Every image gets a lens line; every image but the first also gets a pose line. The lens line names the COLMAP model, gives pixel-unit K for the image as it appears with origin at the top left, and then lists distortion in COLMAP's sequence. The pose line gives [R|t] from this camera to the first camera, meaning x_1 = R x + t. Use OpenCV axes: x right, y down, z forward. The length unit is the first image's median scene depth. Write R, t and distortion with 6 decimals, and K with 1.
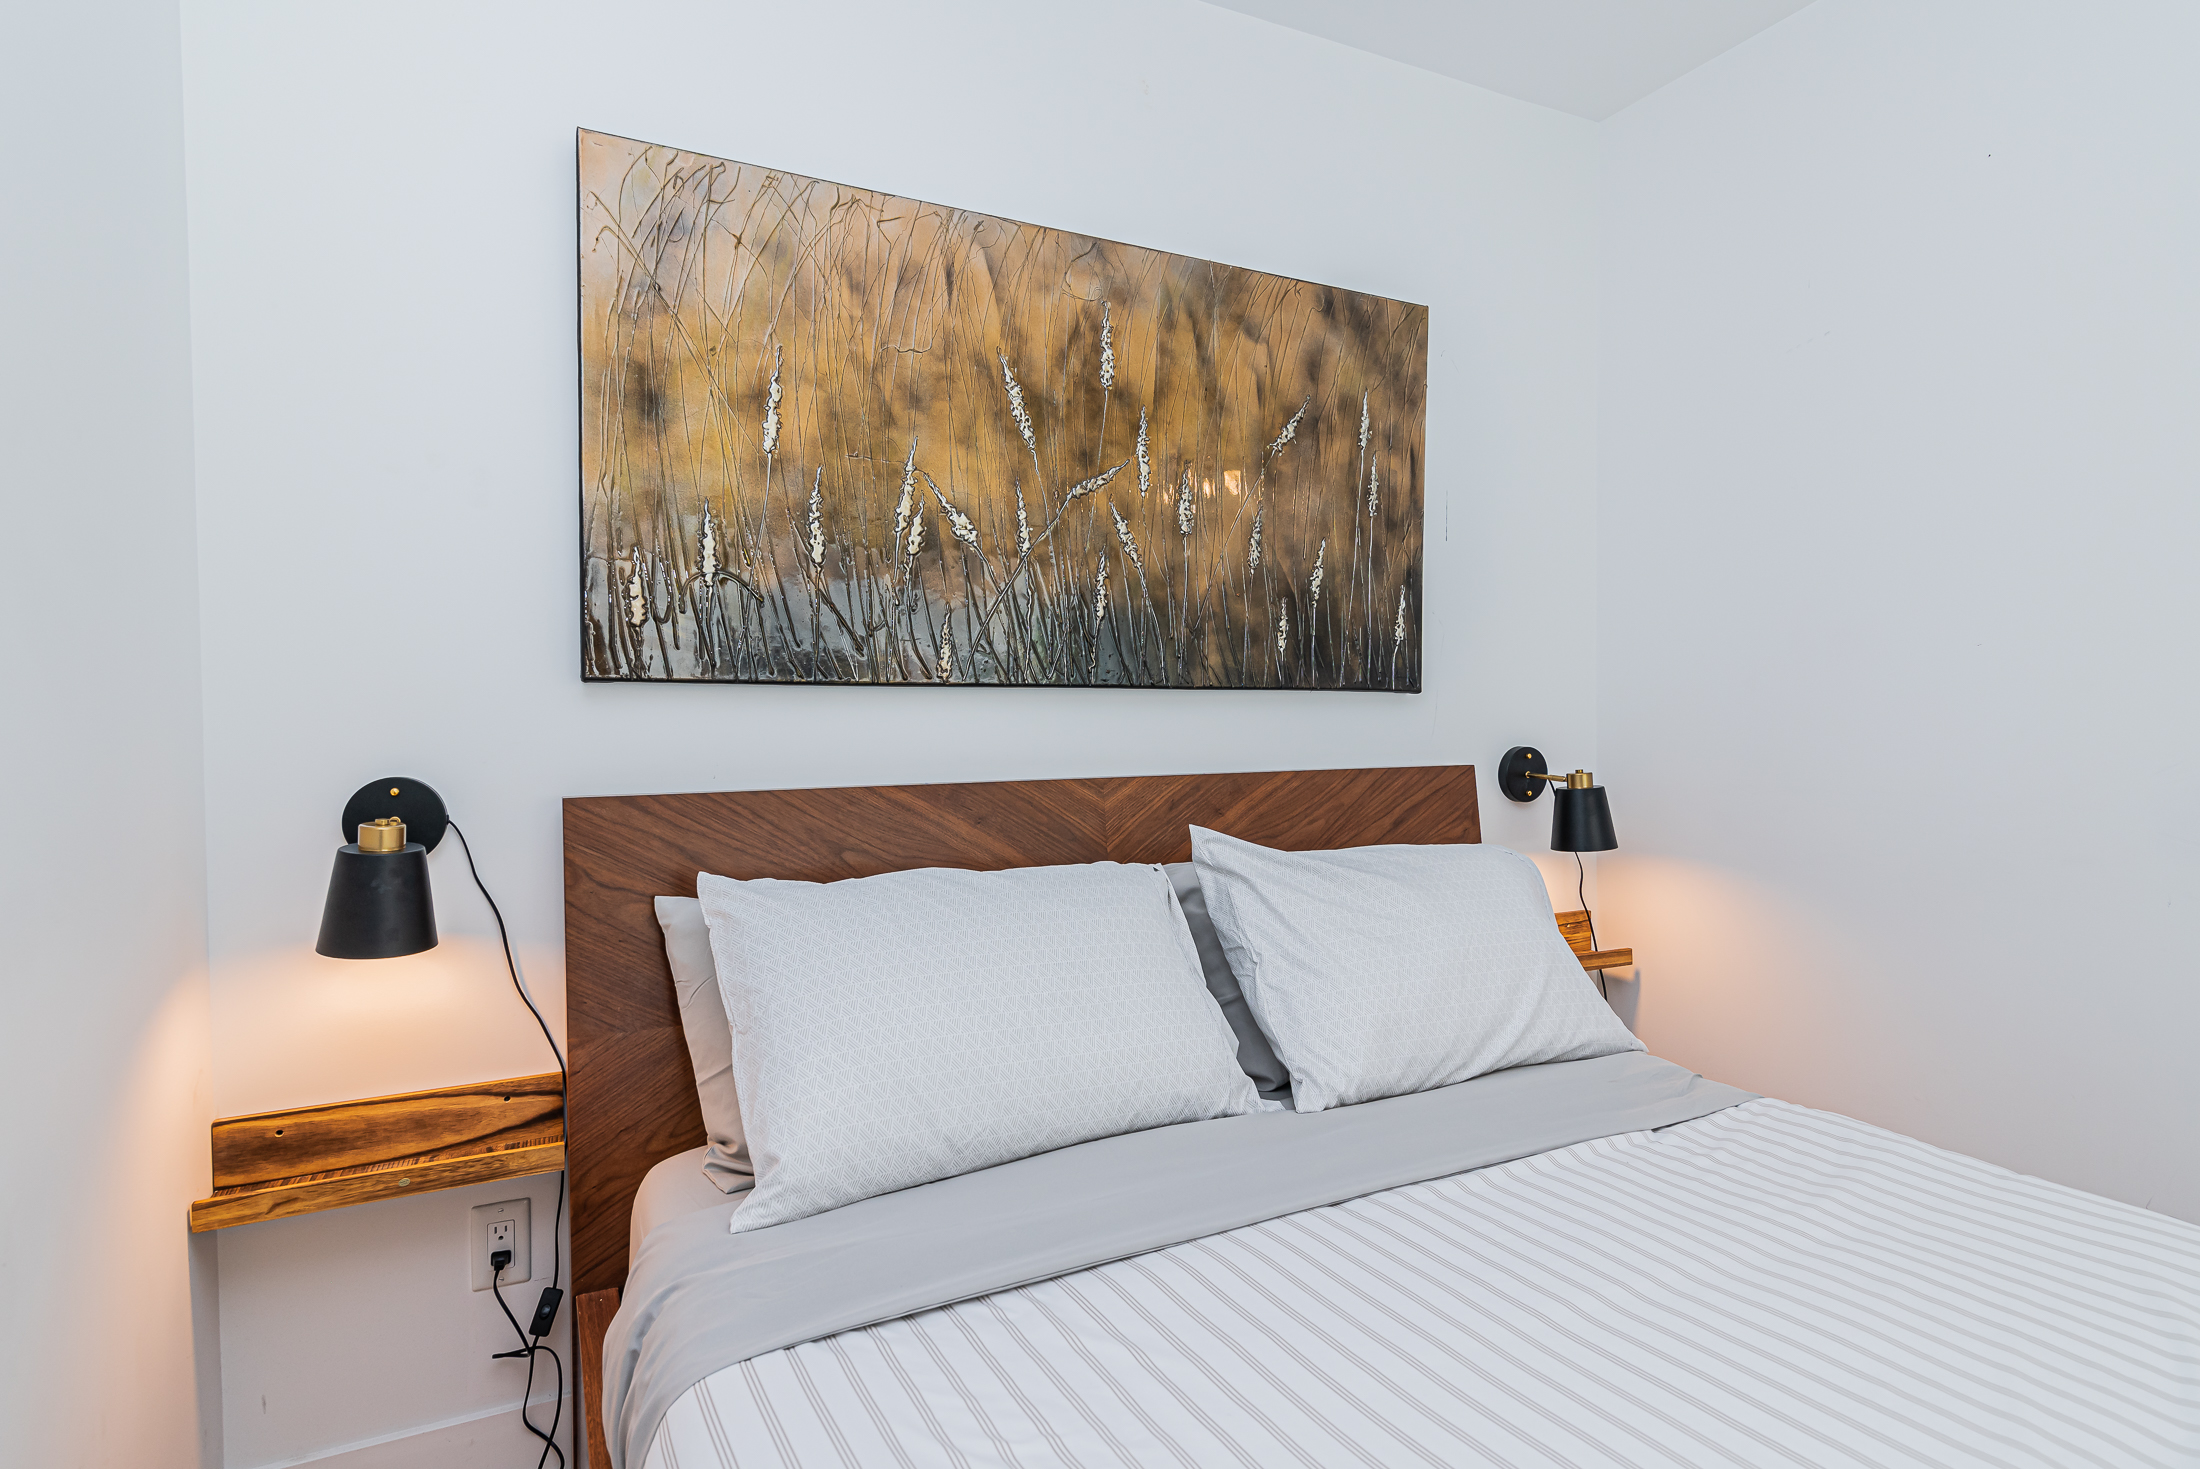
lens RADIAL K [[1136.3, 0, 1103.5], [0, 1136.3, 736.3], [0, 0, 1]] dist [0.004471, 0.002067]
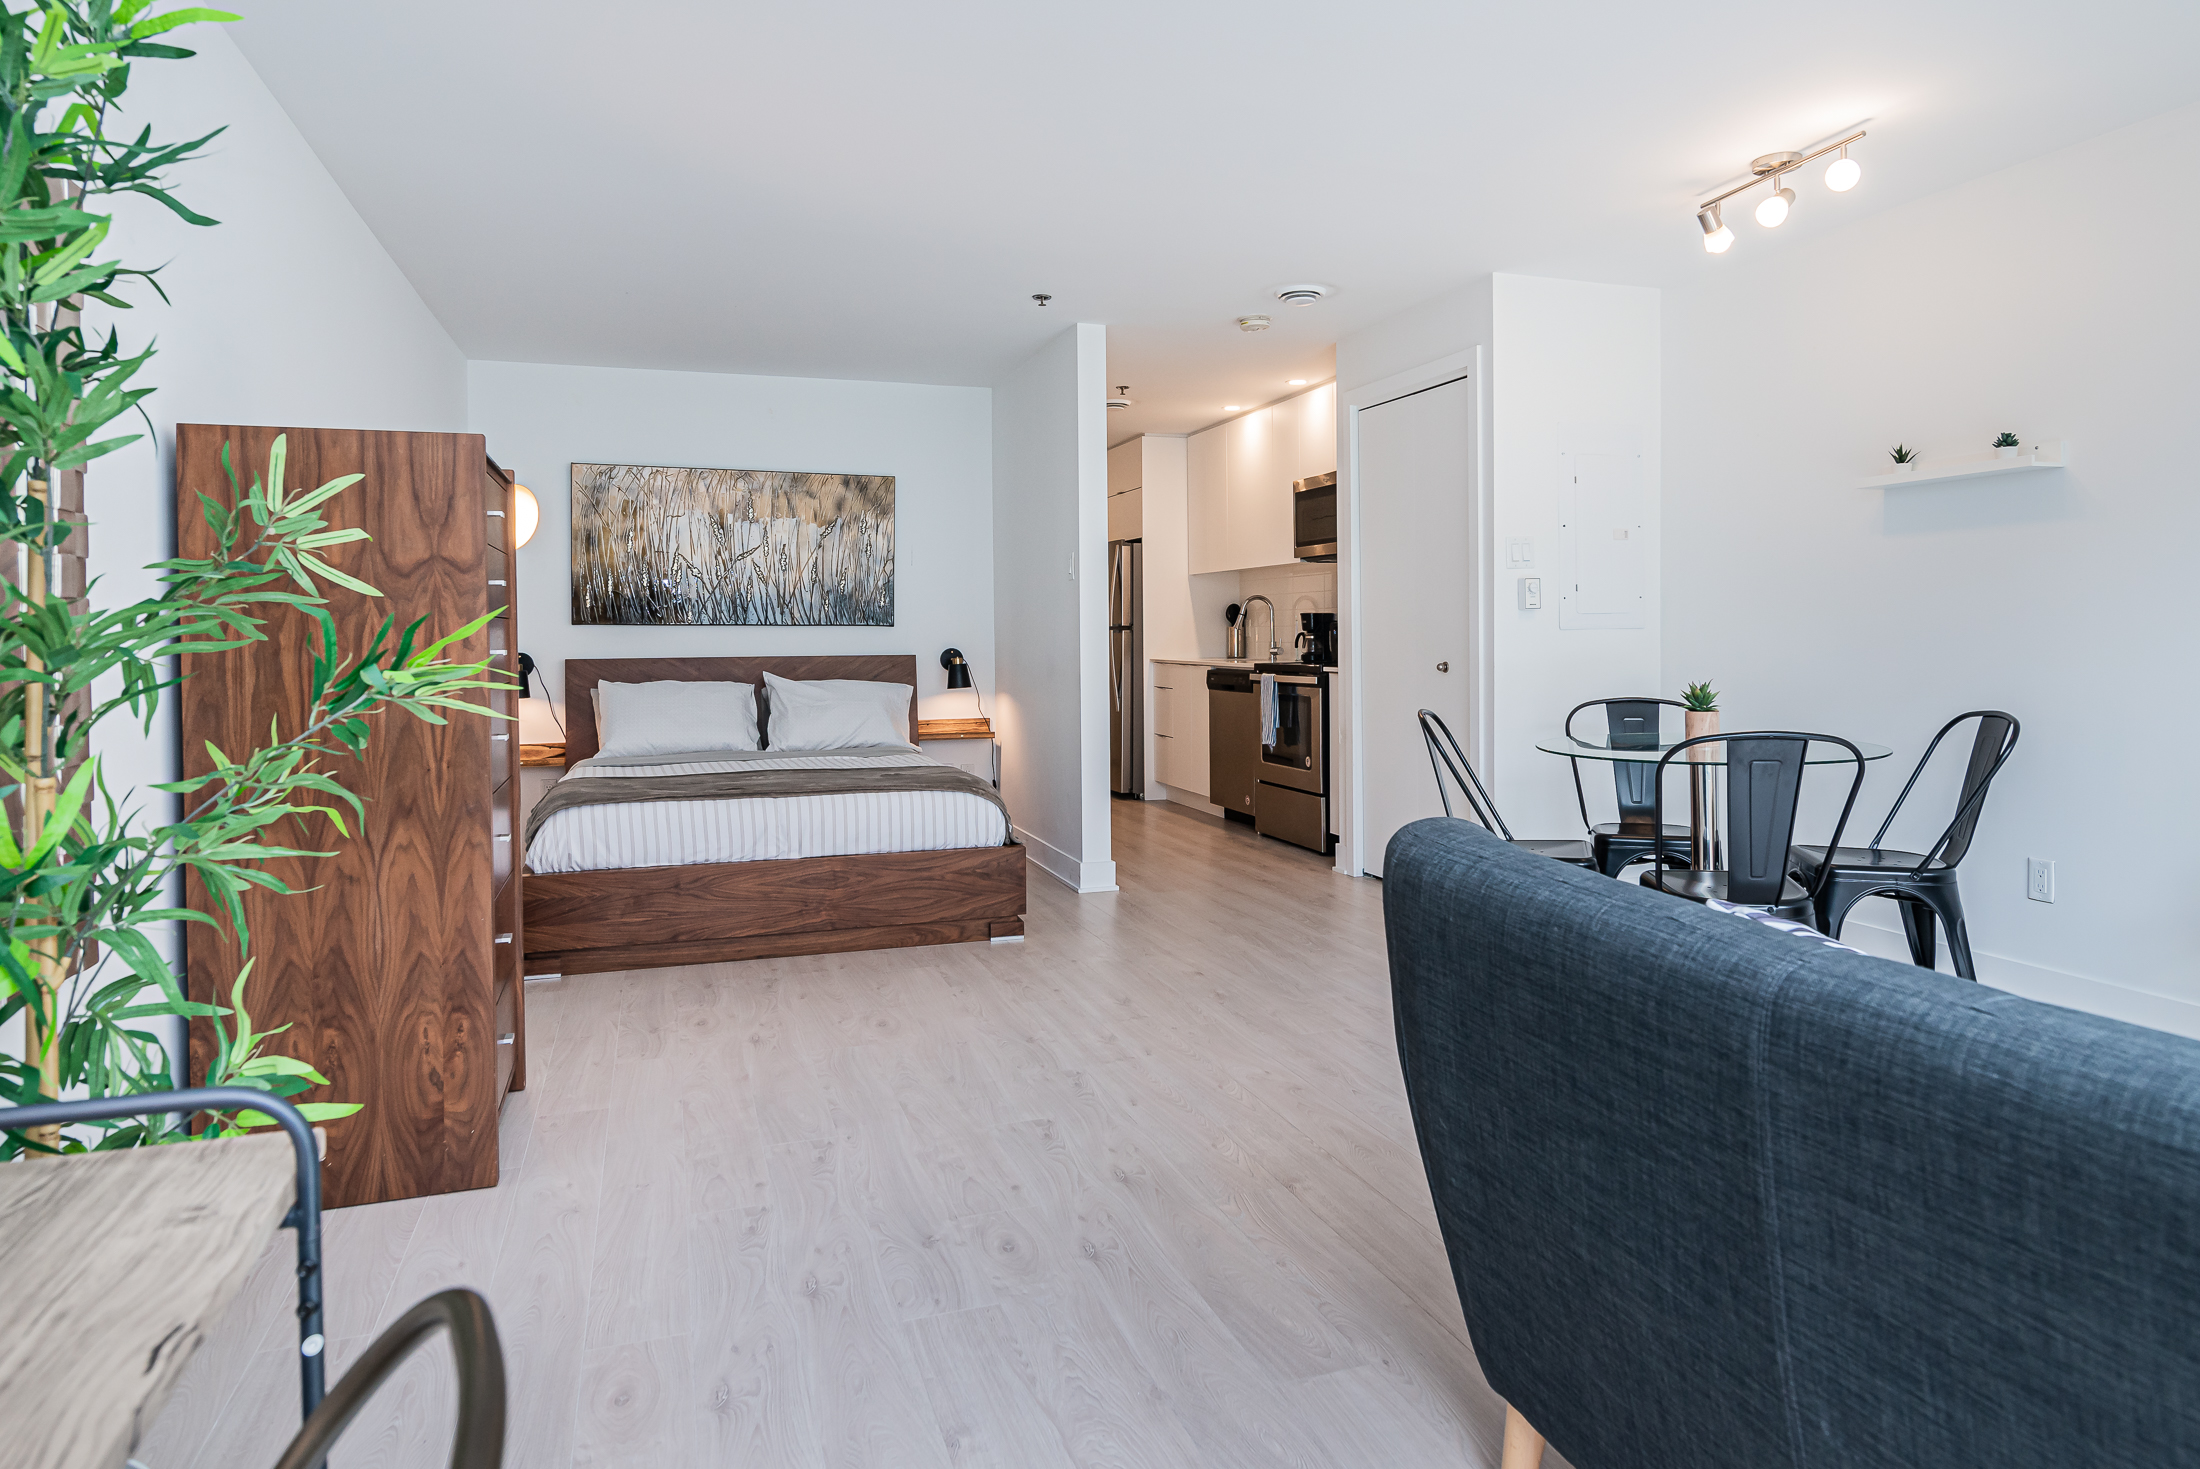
lens RADIAL K [[1371.4, 0, 1114.5], [0, 1371.4, 645.0], [0, 0, 1]] dist [0.005307, 0.000160]
pose [[0.992744, 0.008318, -0.119957, 1.476180], [-0.008321, 0.999965, 0.000477, -0.003406], [0.119957, 0.000525, 0.992779, -2.579721]]
